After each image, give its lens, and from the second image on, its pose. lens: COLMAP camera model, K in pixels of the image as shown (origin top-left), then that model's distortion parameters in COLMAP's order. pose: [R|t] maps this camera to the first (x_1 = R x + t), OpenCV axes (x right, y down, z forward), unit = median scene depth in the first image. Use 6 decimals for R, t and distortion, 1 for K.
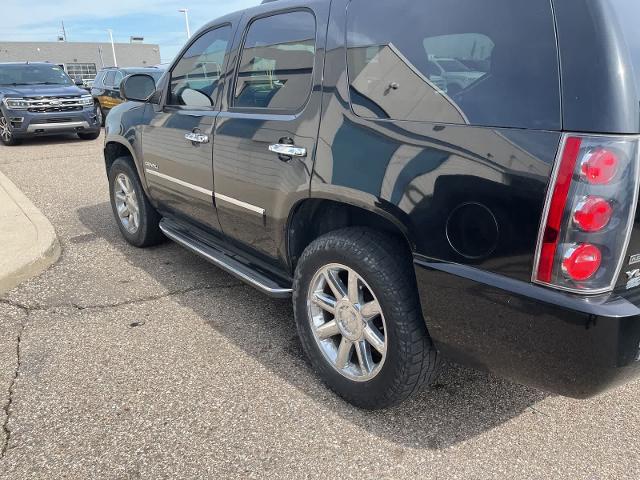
lens RADIAL K [[506.0, 0, 322.3], [0, 506.0, 252.1], [0, 0, 1]] dist [0.074811, -0.120318]
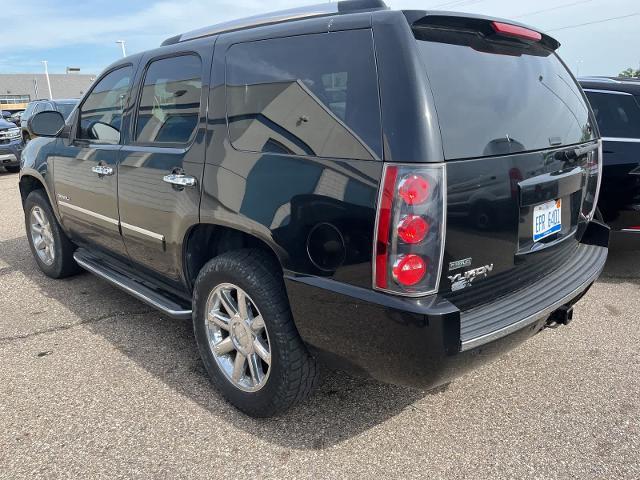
lens RADIAL K [[506.0, 0, 323.1], [0, 506.0, 245.4], [0, 0, 1]] dist [0.074811, -0.120318]
pose [[0.994318, -0.037647, 0.099572, 0.103820], [0.043729, 0.997263, -0.059621, 0.013177], [-0.097054, 0.063637, 0.993243, -0.083582]]
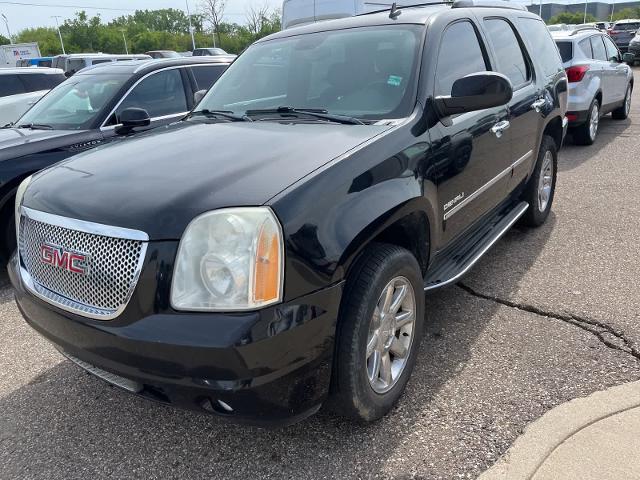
lens RADIAL K [[506.0, 0, 317.5], [0, 506.0, 242.5], [0, 0, 1]] dist [0.074811, -0.120318]
pose [[-0.293718, -0.310198, 0.904161, -1.297110], [0.376667, 0.831792, 0.407730, -0.669472], [-0.878551, 0.460325, -0.127471, 1.764233]]
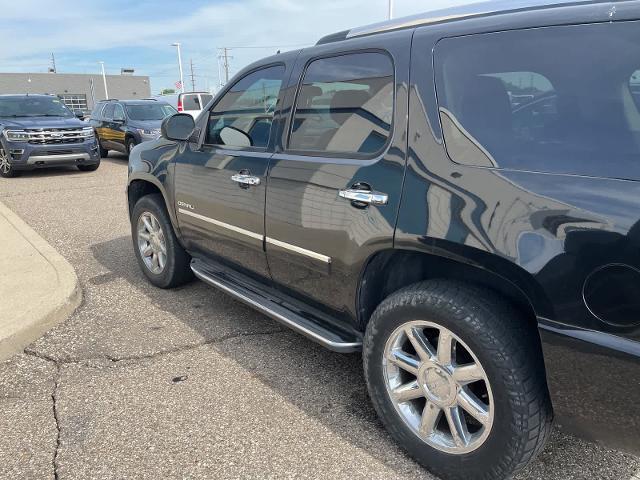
lens RADIAL K [[506.0, 0, 312.2], [0, 506.0, 240.3], [0, 0, 1]] dist [0.074811, -0.120318]
pose [[0.999915, -0.005741, 0.011684, -0.148598], [0.006582, 0.997295, -0.073211, -0.045021], [-0.011232, 0.073282, 0.997248, 0.064797]]
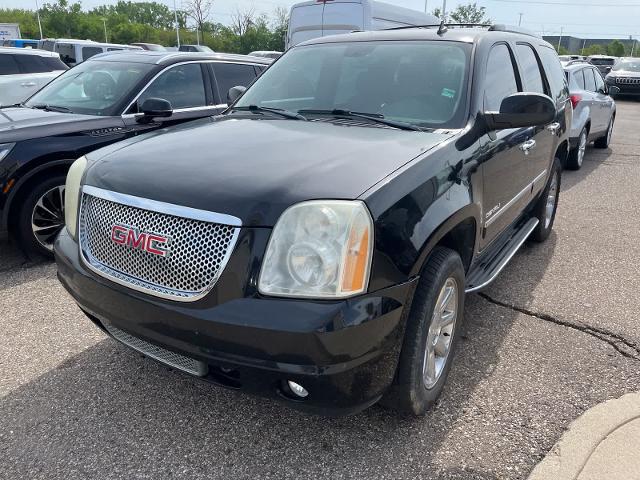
lens RADIAL K [[506.0, 0, 330.8], [0, 506.0, 235.9], [0, 0, 1]] dist [0.074811, -0.120318]
pose [[-0.348889, -0.306273, 0.885705, -1.282797], [0.289292, 0.863738, 0.412633, -0.716754], [-0.891396, 0.400191, -0.212746, 1.907549]]
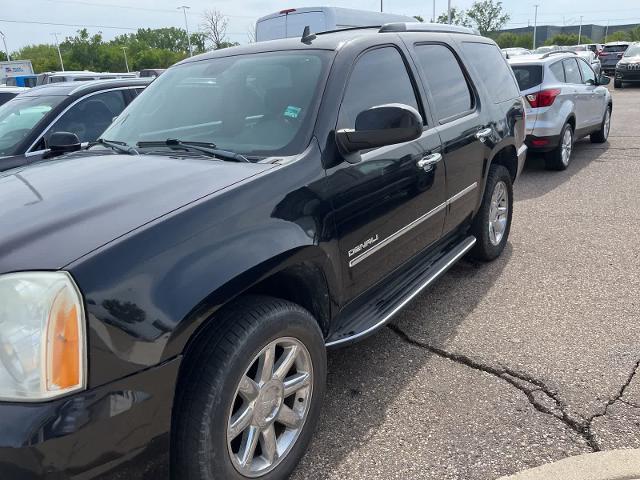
lens RADIAL K [[506.0, 0, 326.7], [0, 506.0, 241.0], [0, 0, 1]] dist [0.074811, -0.120318]
pose [[-0.307120, -0.279132, 0.909815, -1.237993], [0.367877, 0.846880, 0.384005, -0.602803], [-0.877692, 0.452636, -0.157408, 1.561498]]
